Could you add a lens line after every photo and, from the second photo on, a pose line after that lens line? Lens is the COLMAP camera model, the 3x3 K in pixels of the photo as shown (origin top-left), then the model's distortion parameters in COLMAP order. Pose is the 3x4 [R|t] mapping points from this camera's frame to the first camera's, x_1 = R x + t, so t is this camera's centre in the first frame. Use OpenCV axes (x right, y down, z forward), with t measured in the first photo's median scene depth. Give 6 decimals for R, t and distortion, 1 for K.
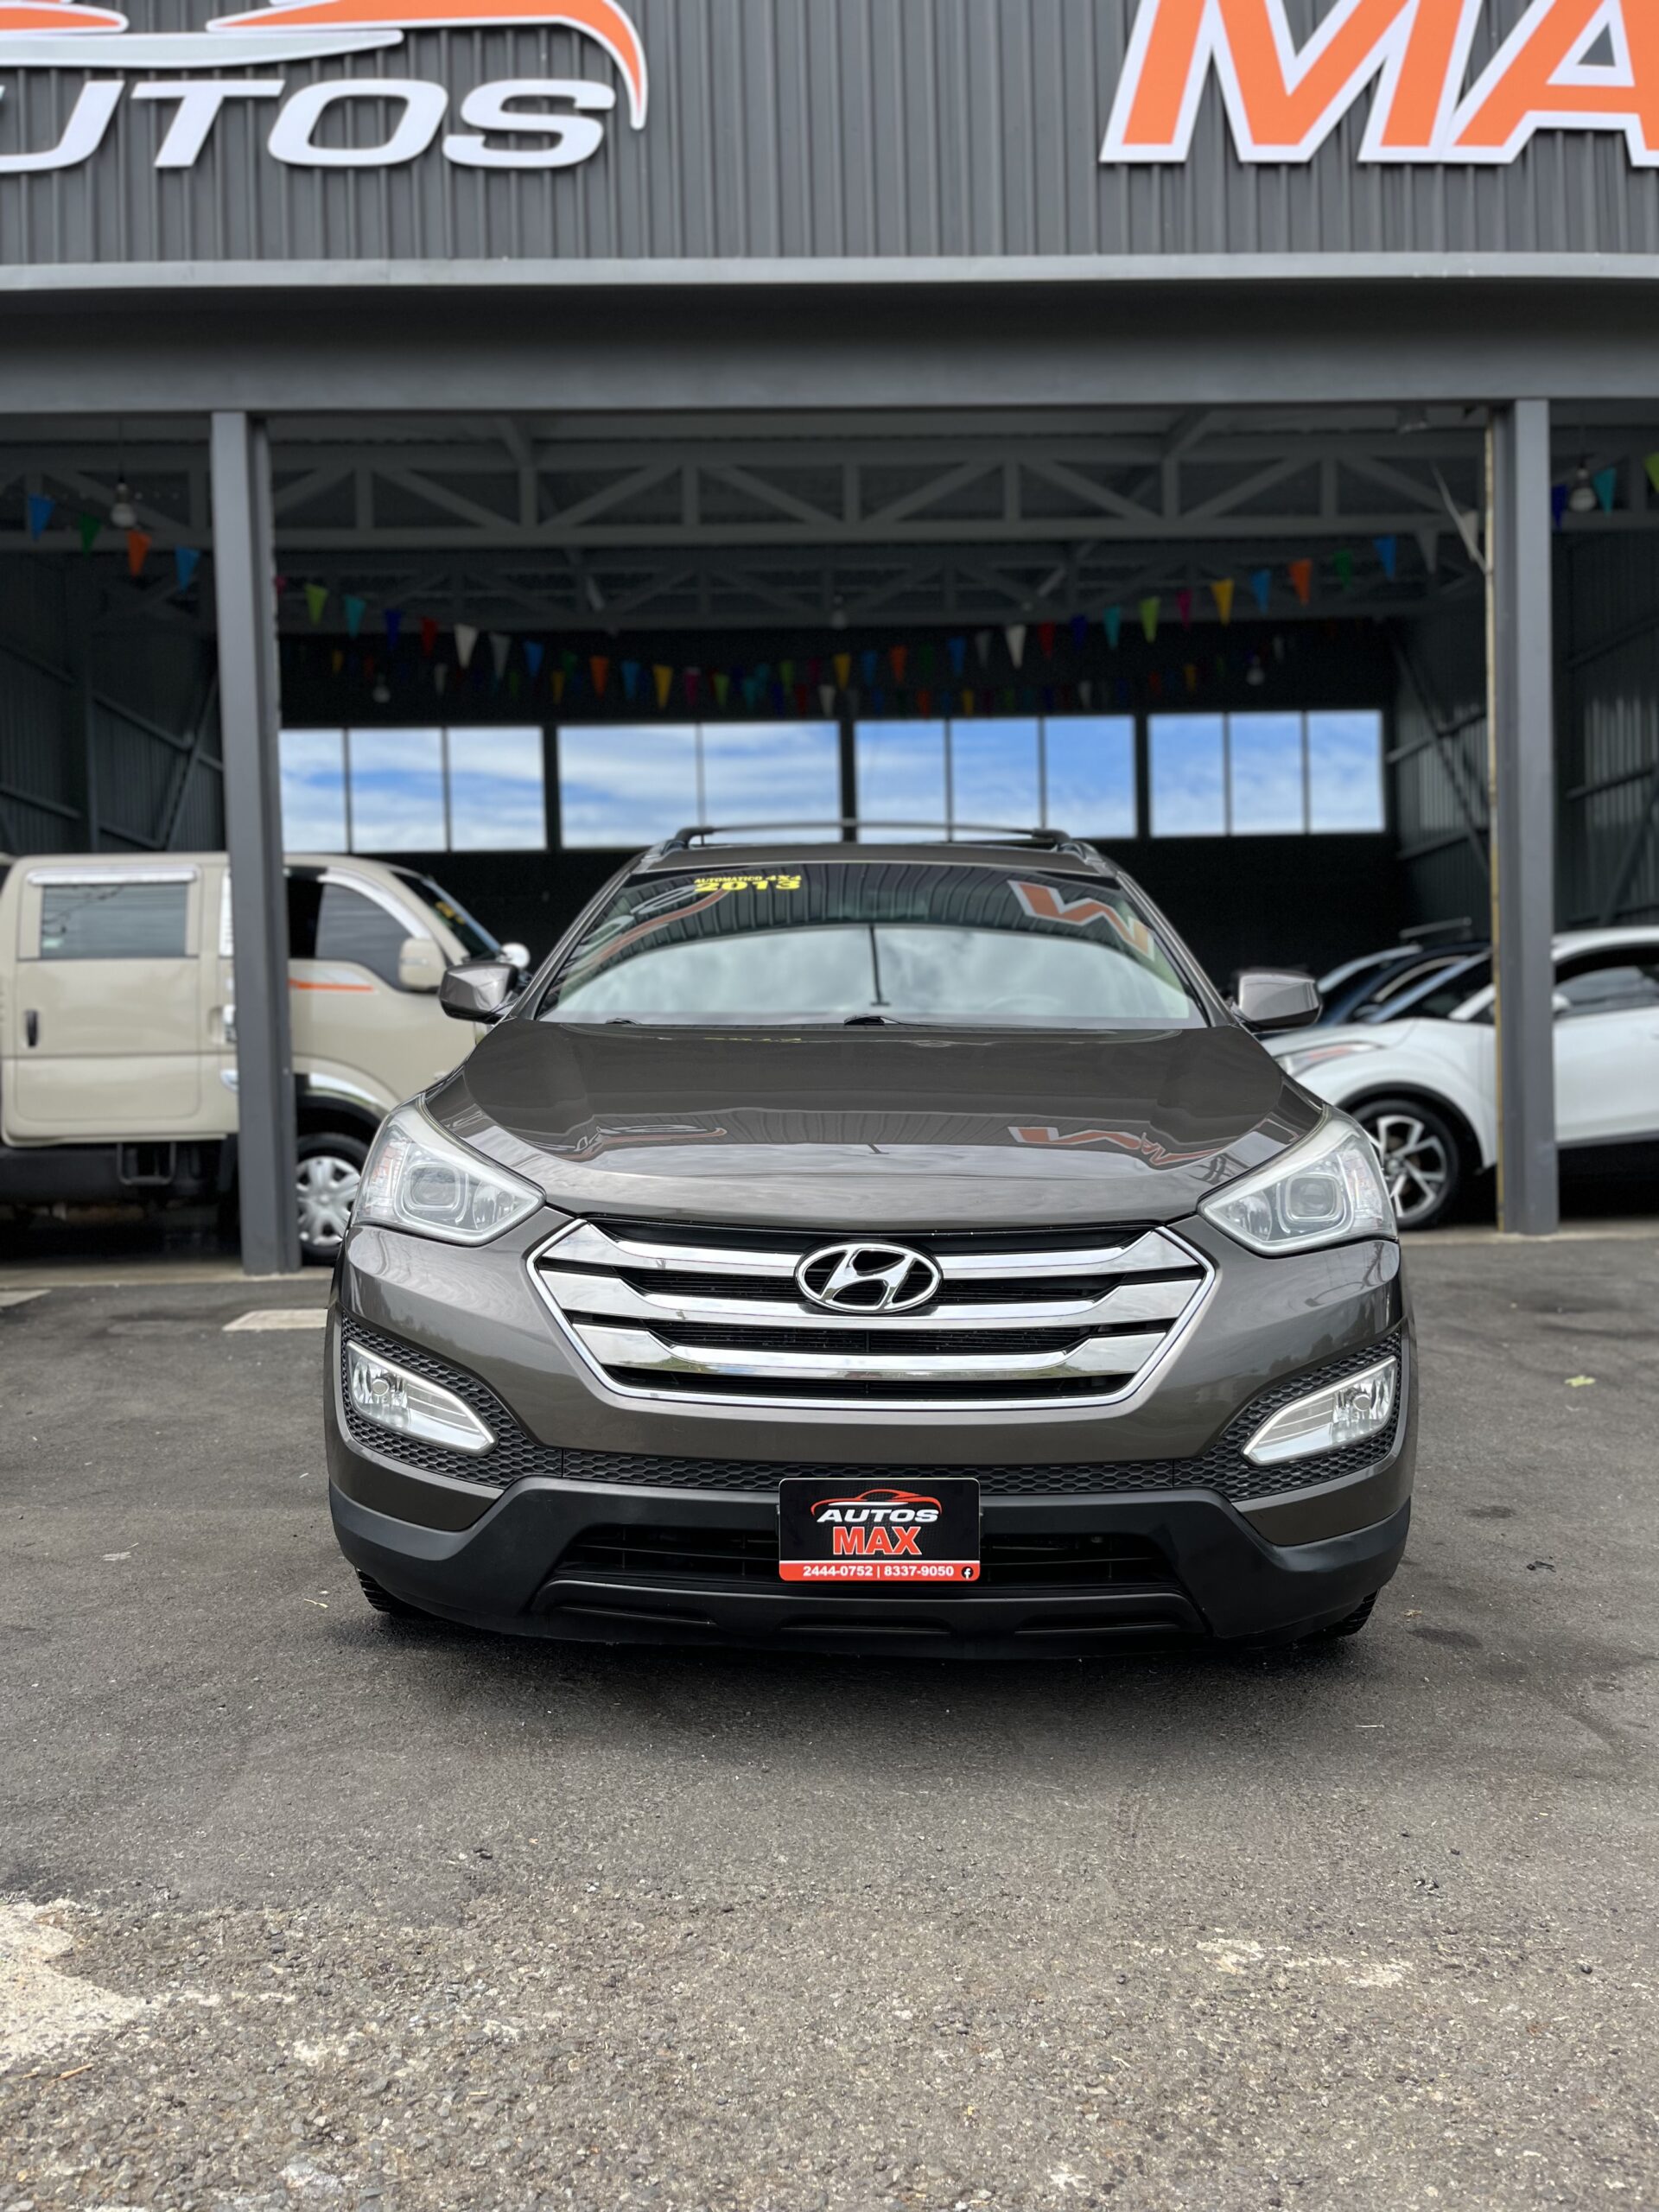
lens RADIAL K [[1647.2, 0, 827.7], [0, 1647.2, 1124.3], [0, 0, 1]] dist [0.020195, -0.063484]
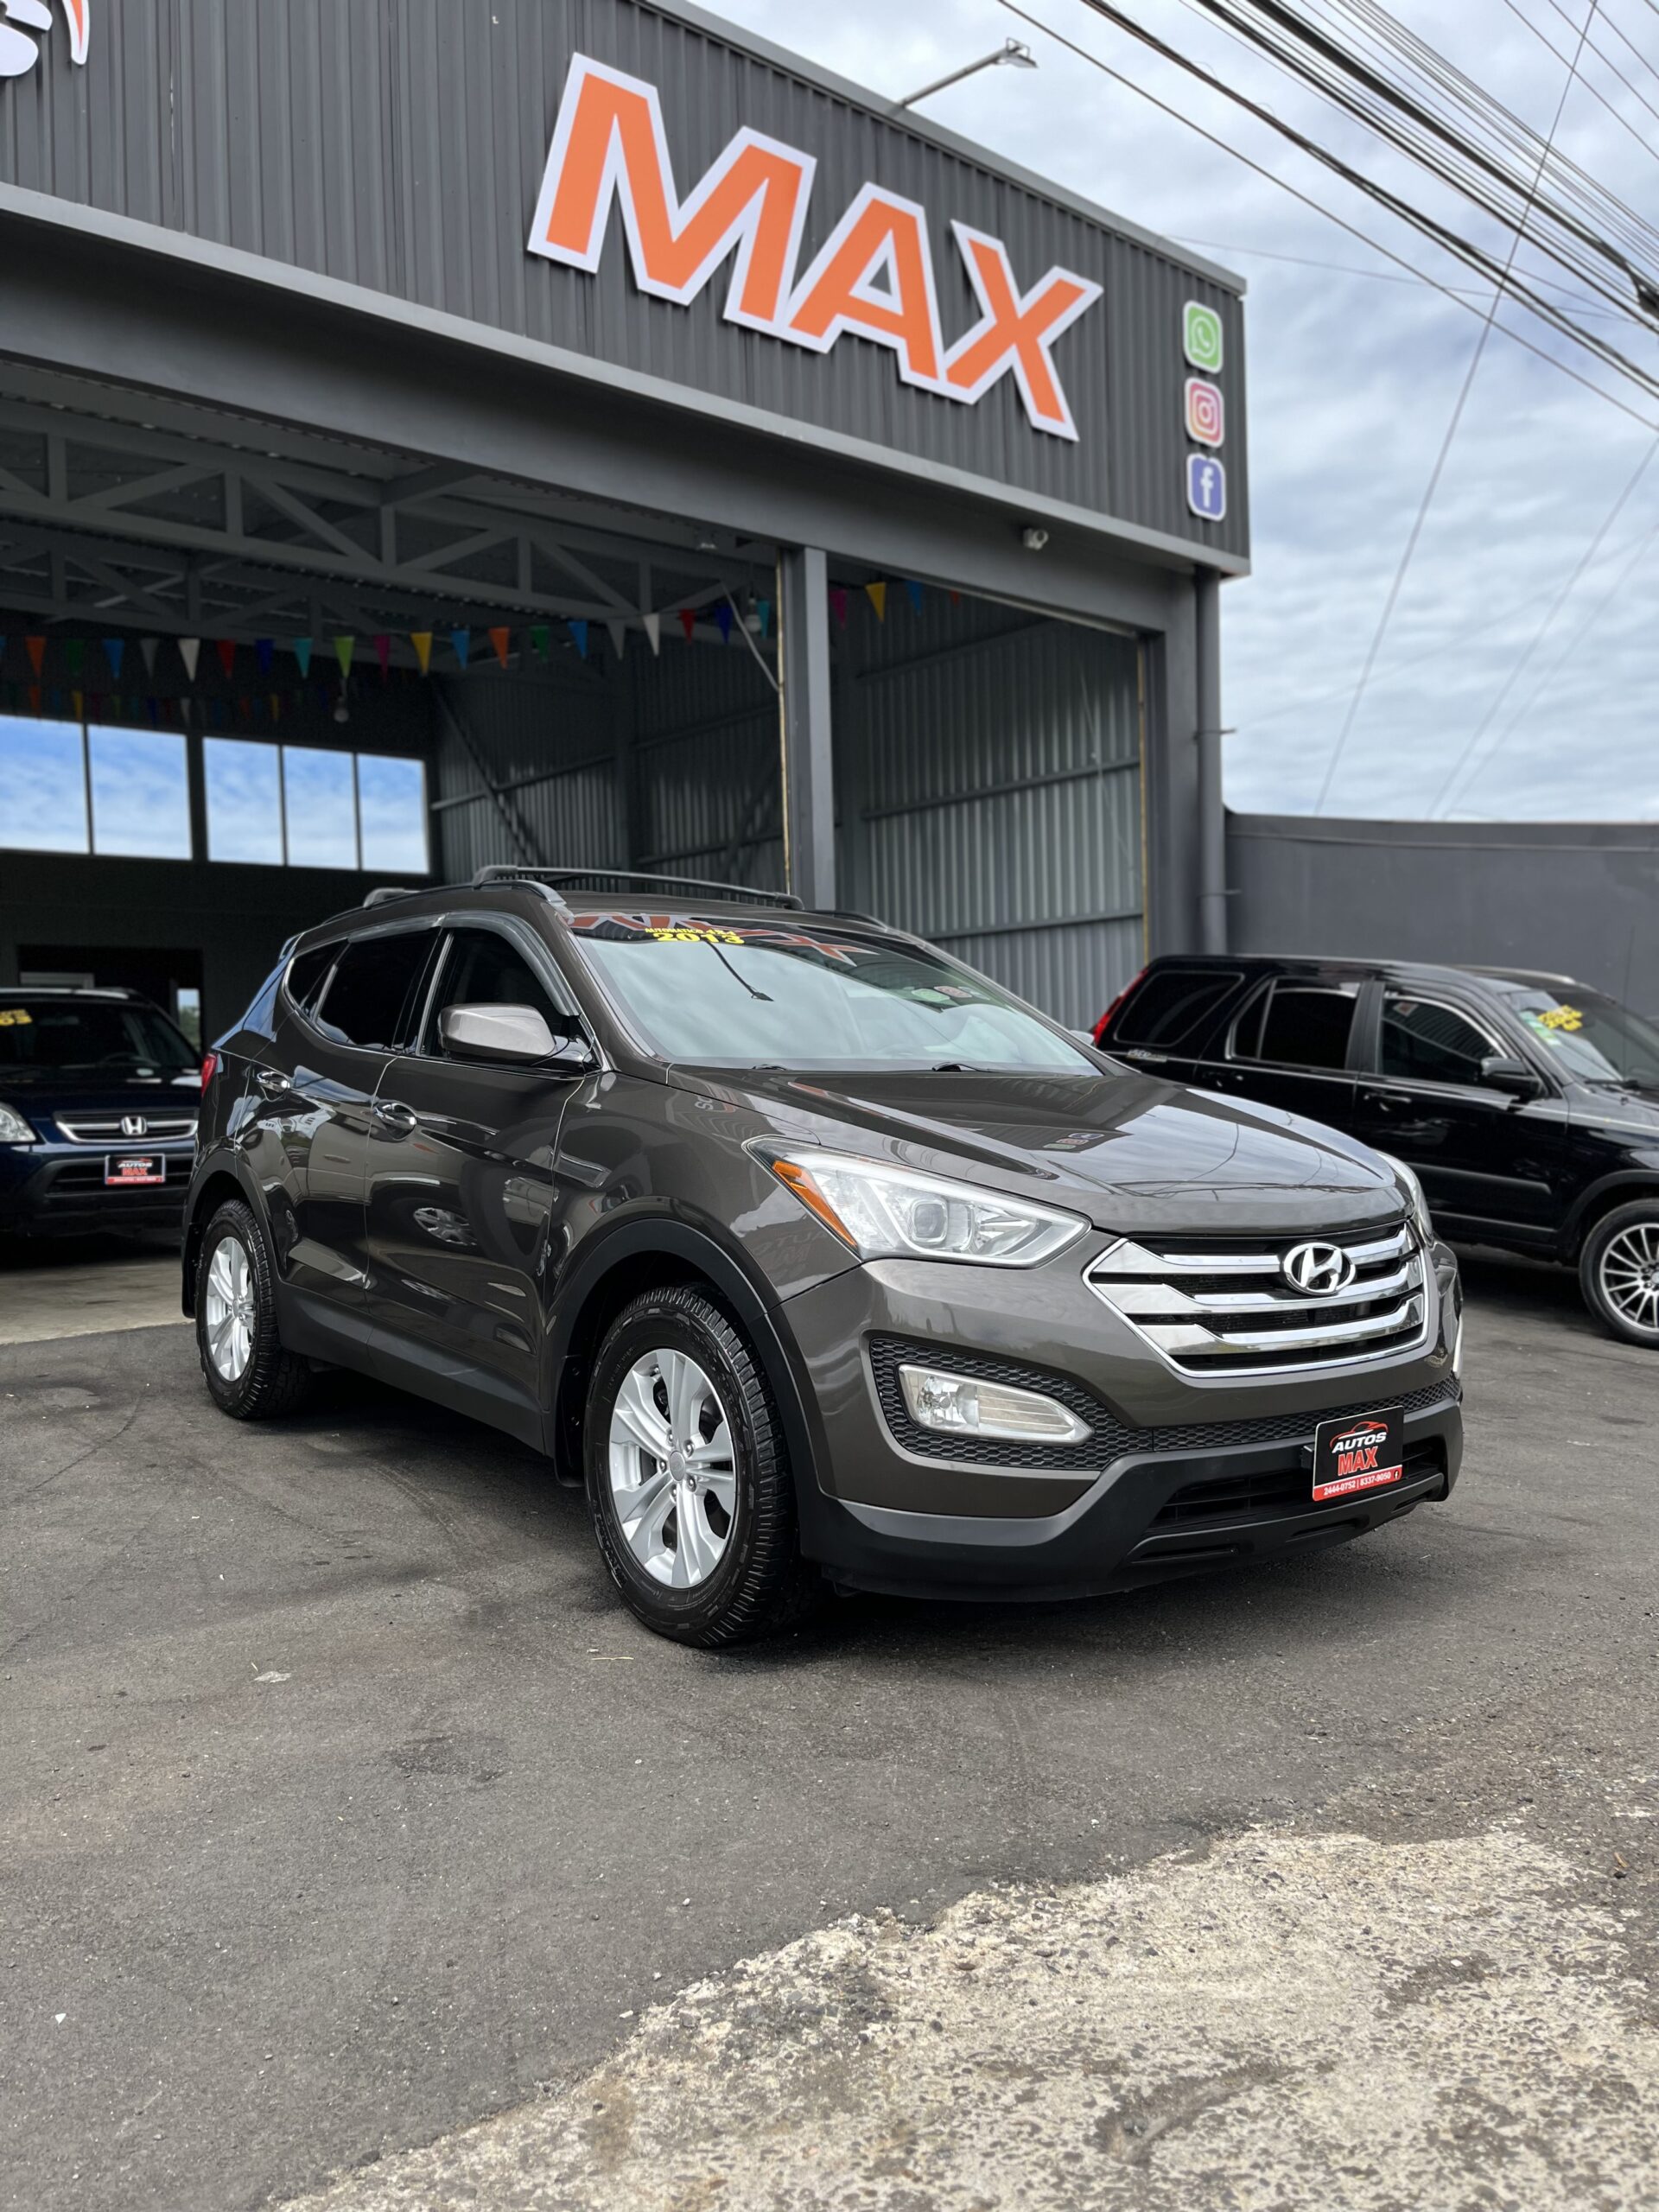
lens RADIAL K [[1647.2, 0, 824.3], [0, 1647.2, 1116.8], [0, 0, 1]] dist [0.020195, -0.063484]
pose [[0.779819, -0.008838, 0.625942, -0.361582], [0.022840, 0.999636, -0.014341, -0.006342], [-0.625588, 0.025480, 0.779737, 0.065823]]
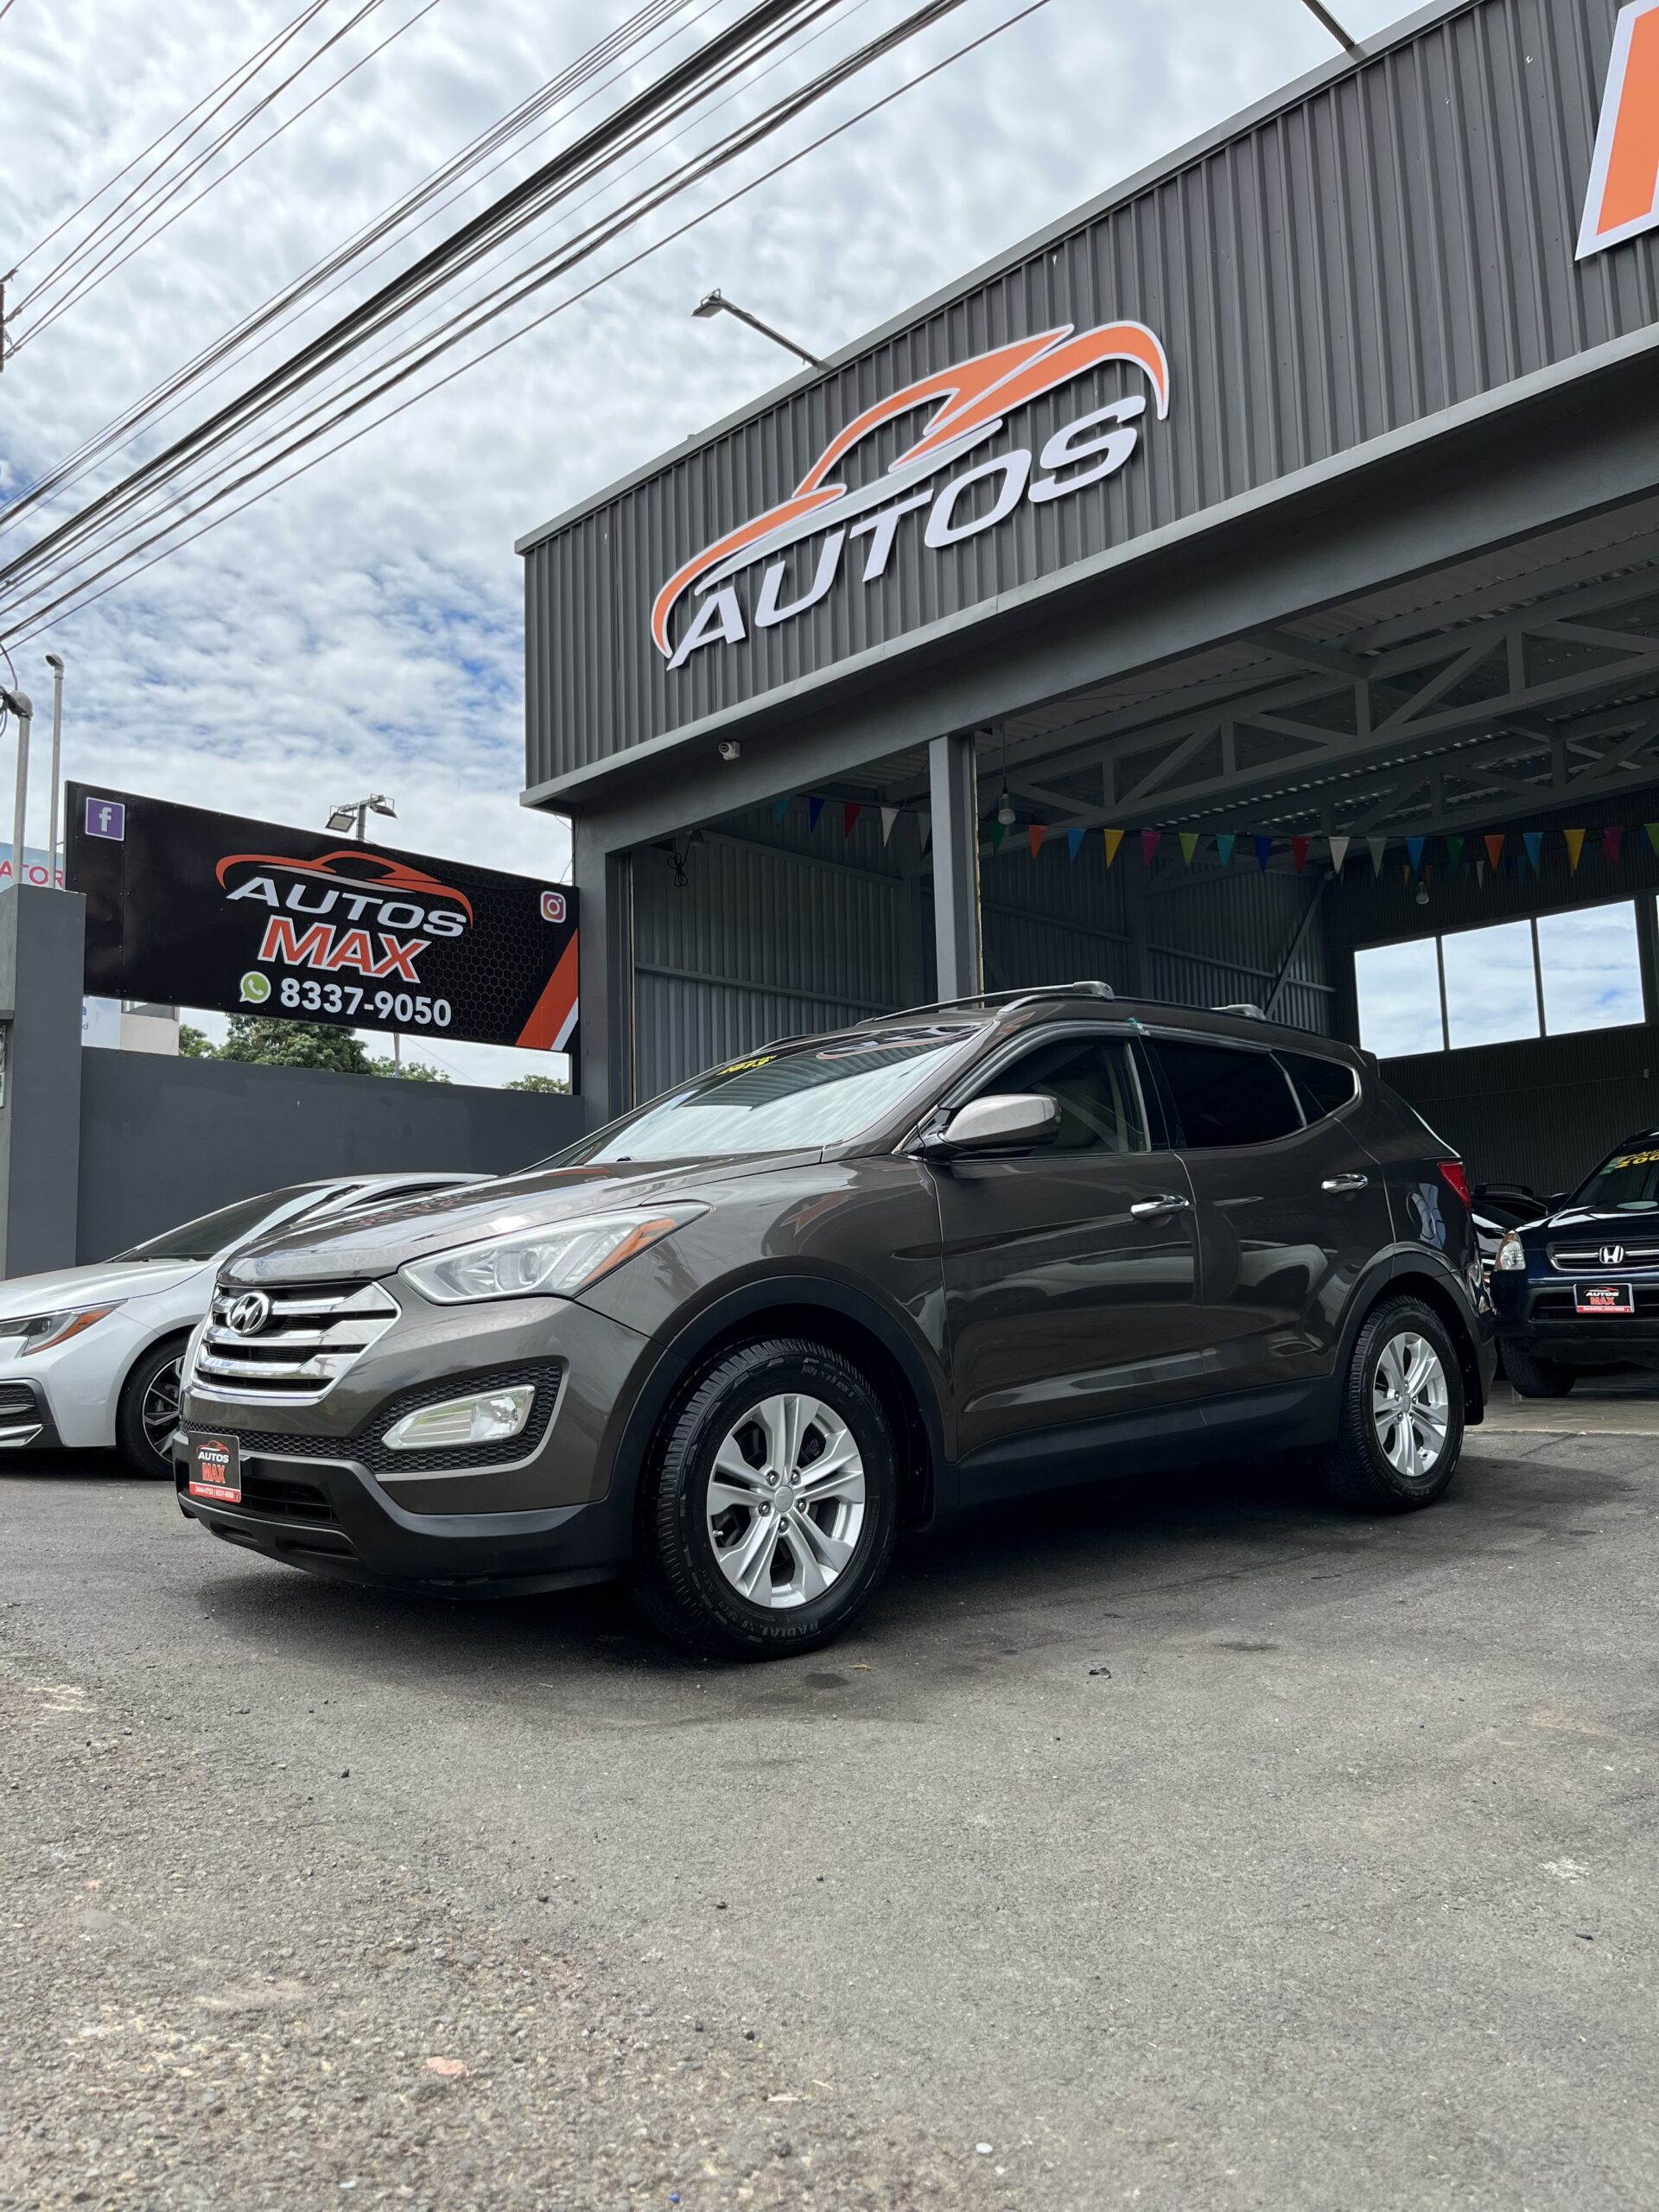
lens RADIAL K [[1647.2, 0, 835.0], [0, 1647.2, 1093.5], [0, 0, 1]] dist [0.020195, -0.063484]
pose [[0.688363, -0.098309, -0.718673, 0.514507], [-0.009075, 0.989528, -0.144052, 0.034356], [0.725309, 0.105682, 0.680263, 0.092551]]
